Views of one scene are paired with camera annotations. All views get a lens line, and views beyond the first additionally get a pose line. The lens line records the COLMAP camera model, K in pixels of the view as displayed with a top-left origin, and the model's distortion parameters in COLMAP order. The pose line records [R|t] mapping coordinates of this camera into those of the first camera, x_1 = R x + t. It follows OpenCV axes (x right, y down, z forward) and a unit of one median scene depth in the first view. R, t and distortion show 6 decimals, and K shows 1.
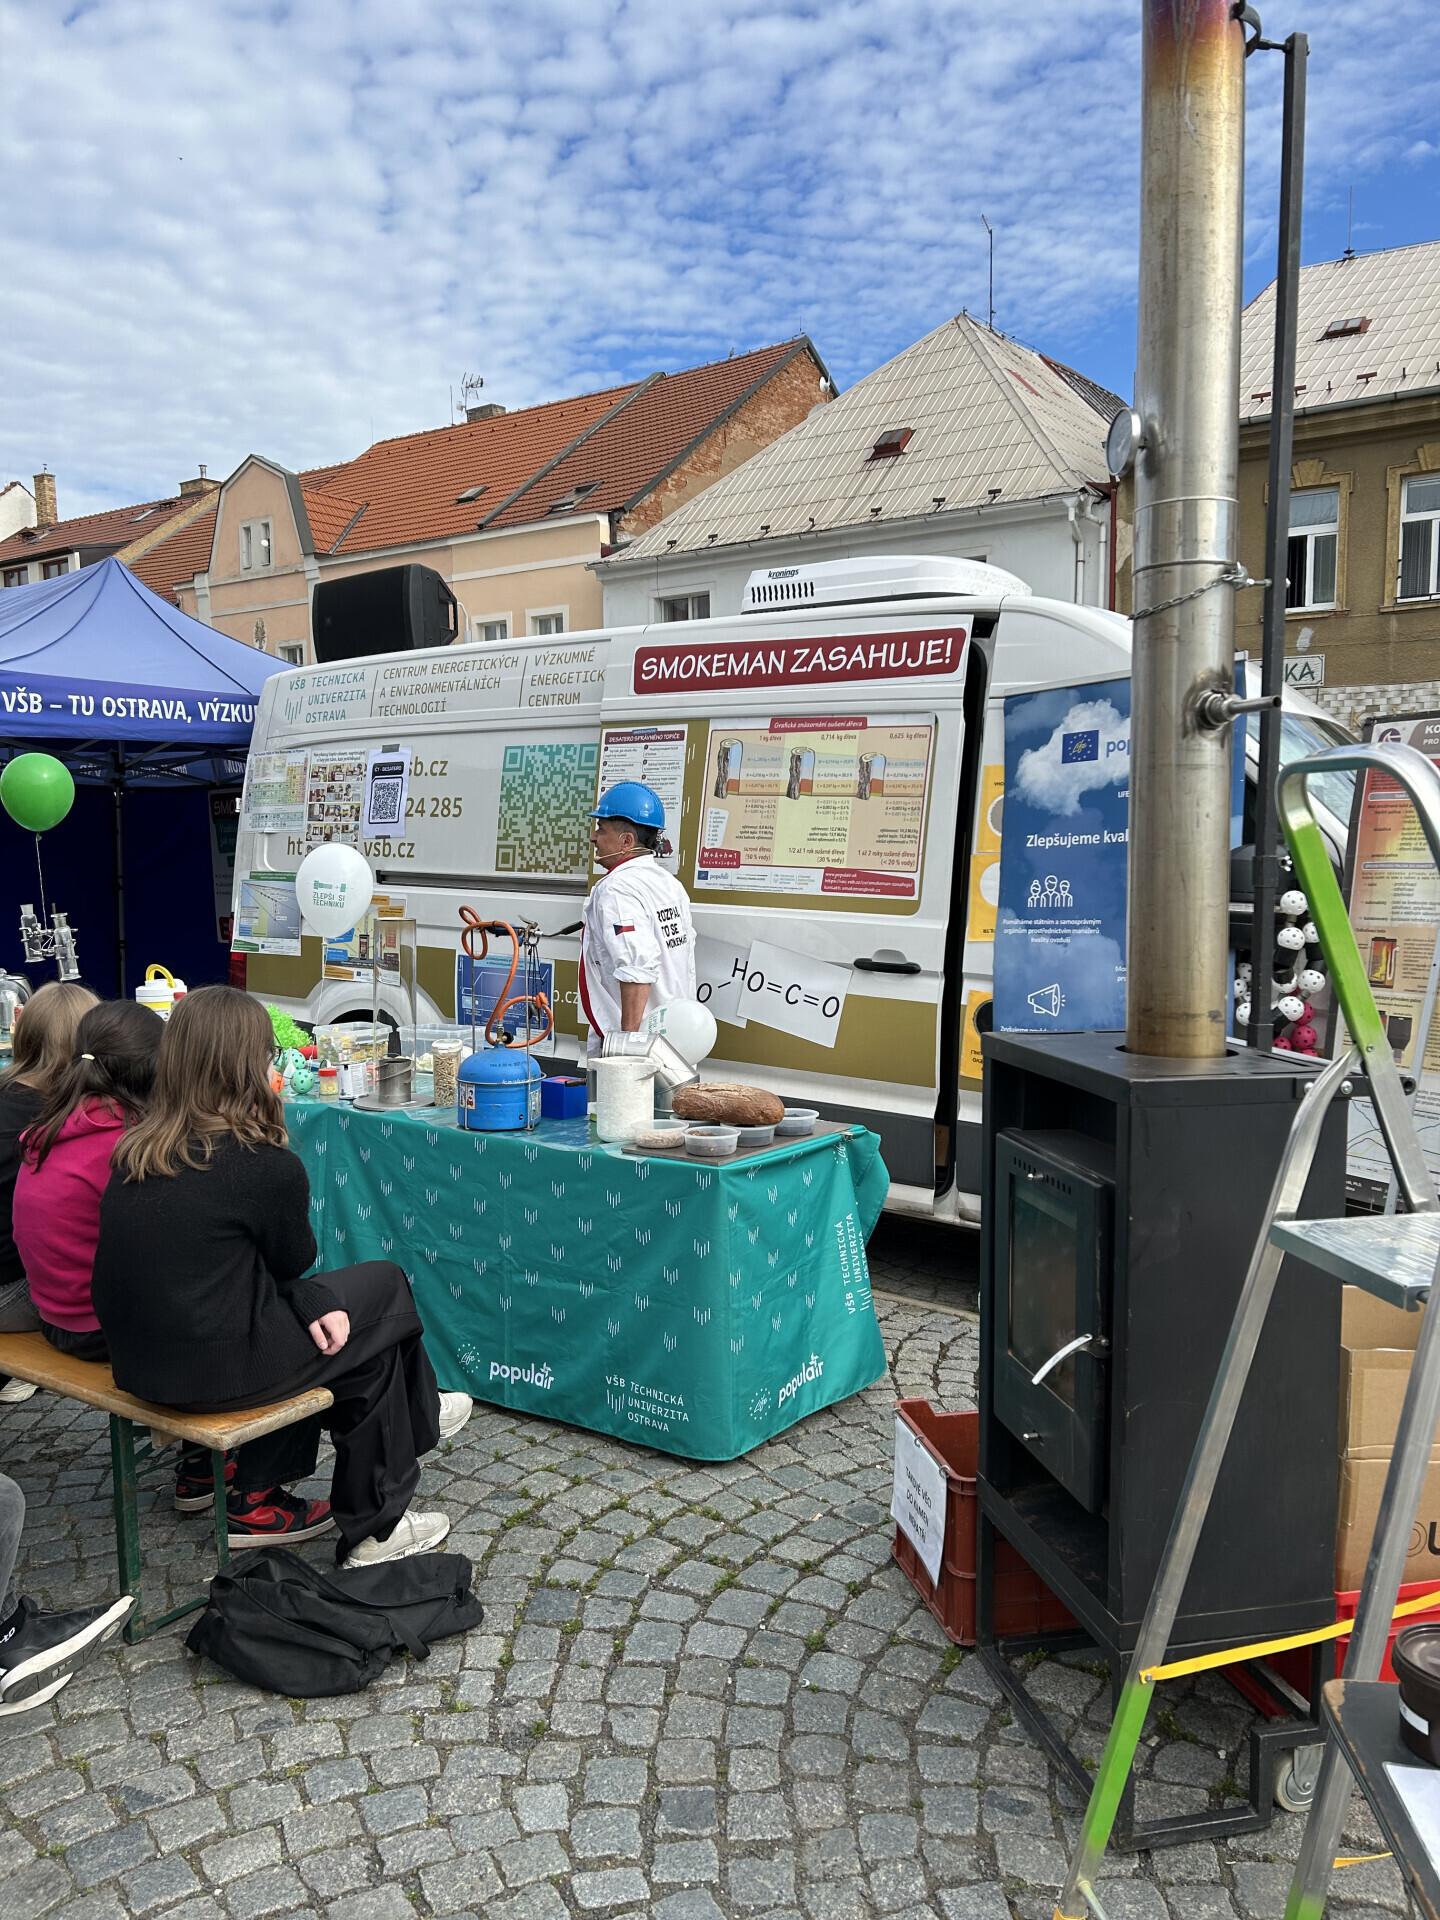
lens RADIAL K [[1439.6, 0, 717.0], [0, 1439.6, 960.1], [0, 0, 1]] dist [0.061262, -0.067179]
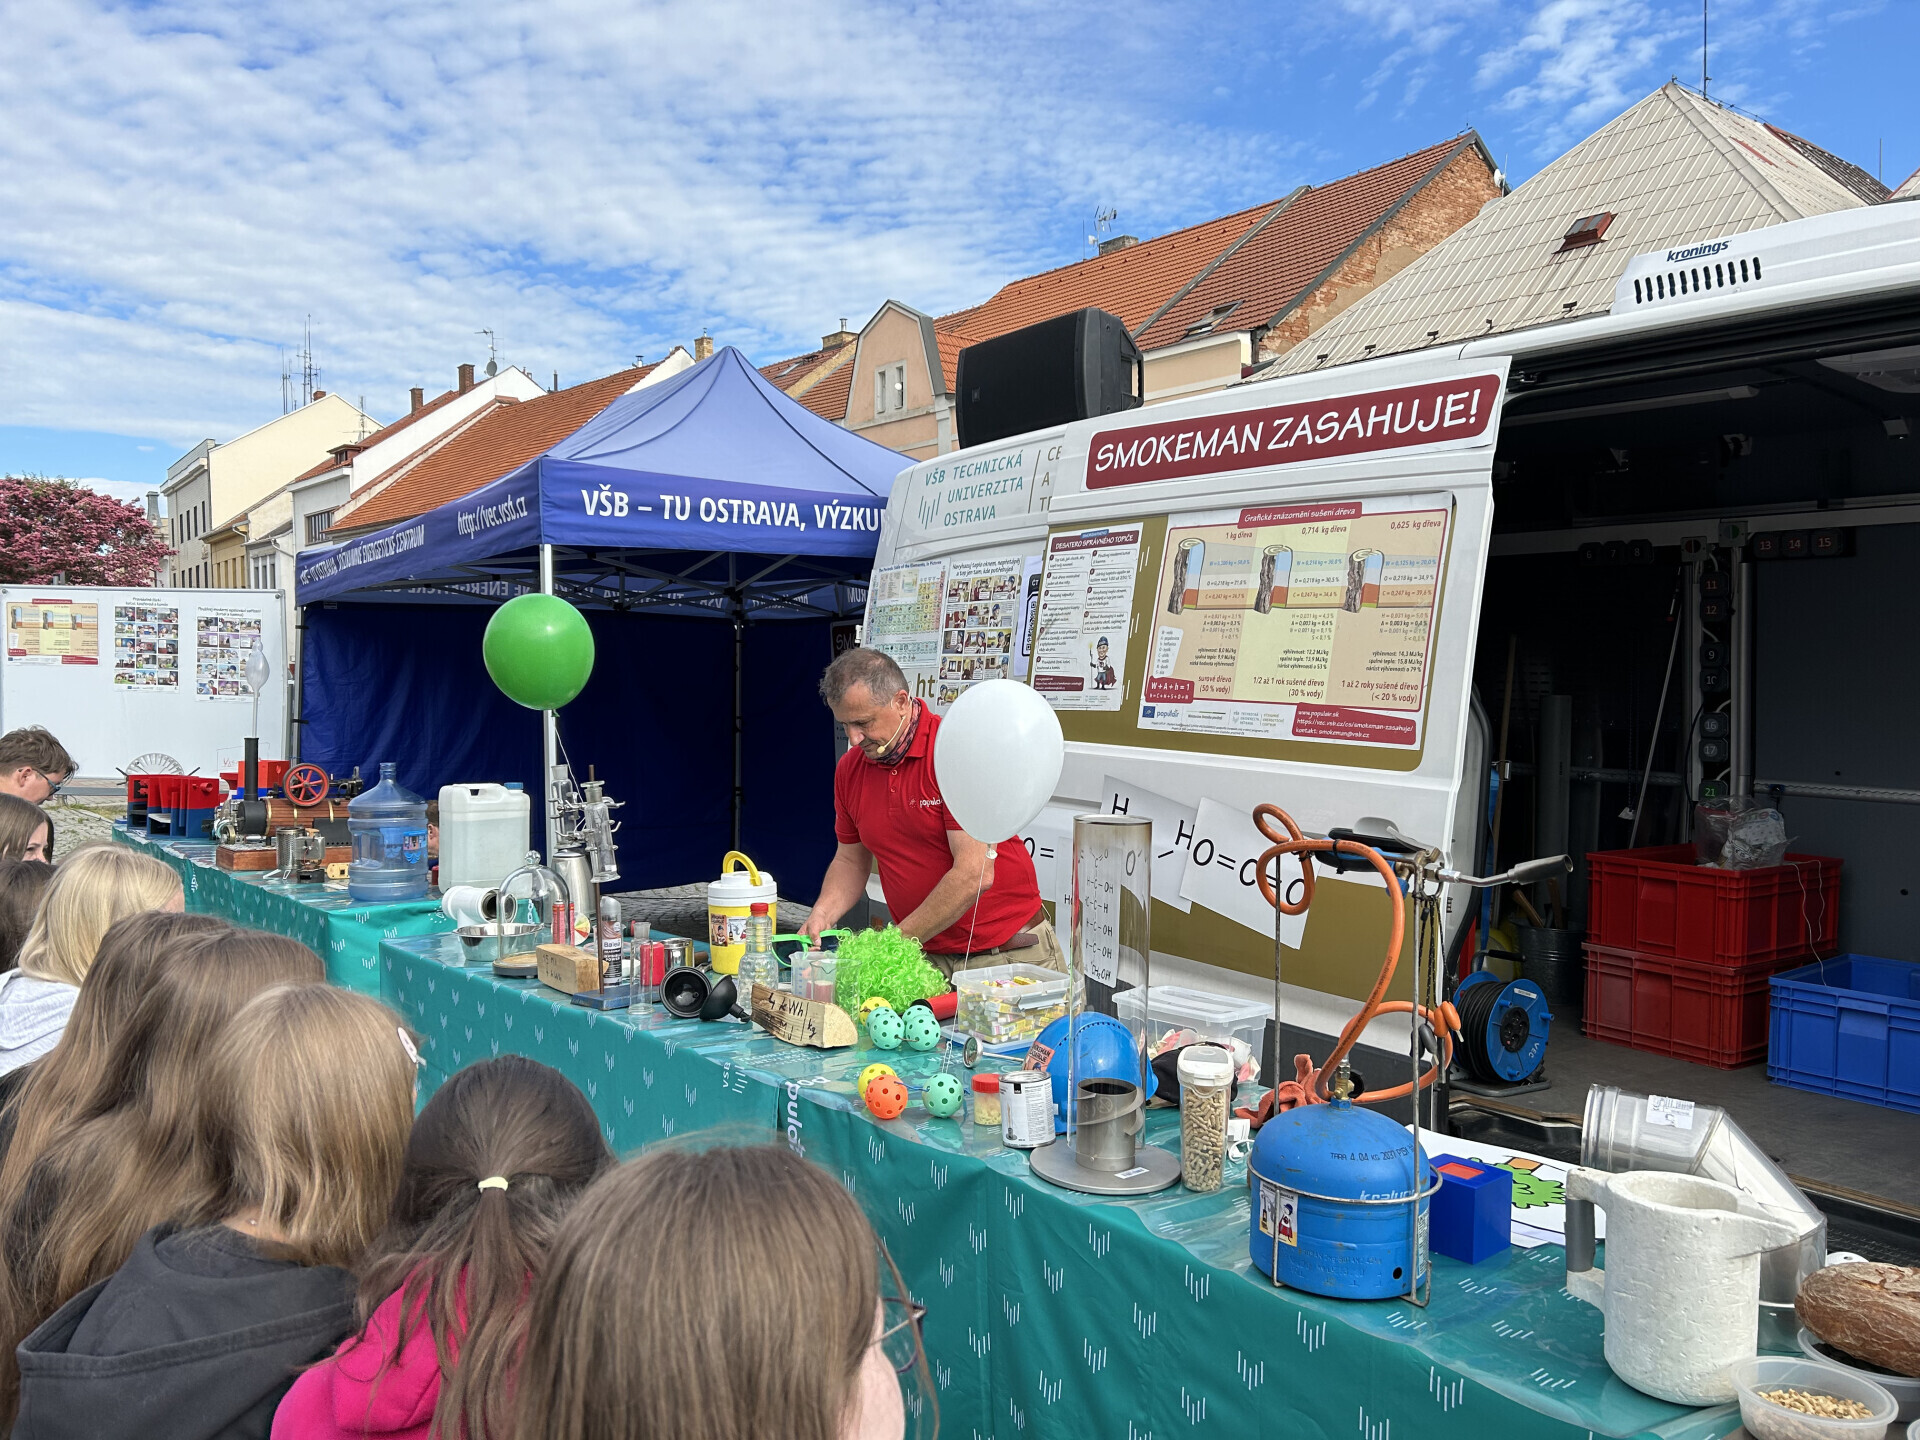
lens RADIAL K [[1439.6, 0, 954.6], [0, 1439.6, 749.0], [0, 0, 1]] dist [0.061262, -0.067179]
pose [[0.967454, 0.018494, -0.252372, -0.085047], [-0.027635, 0.999082, -0.032723, -0.020769], [0.251535, 0.038632, 0.967077, 0.272825]]
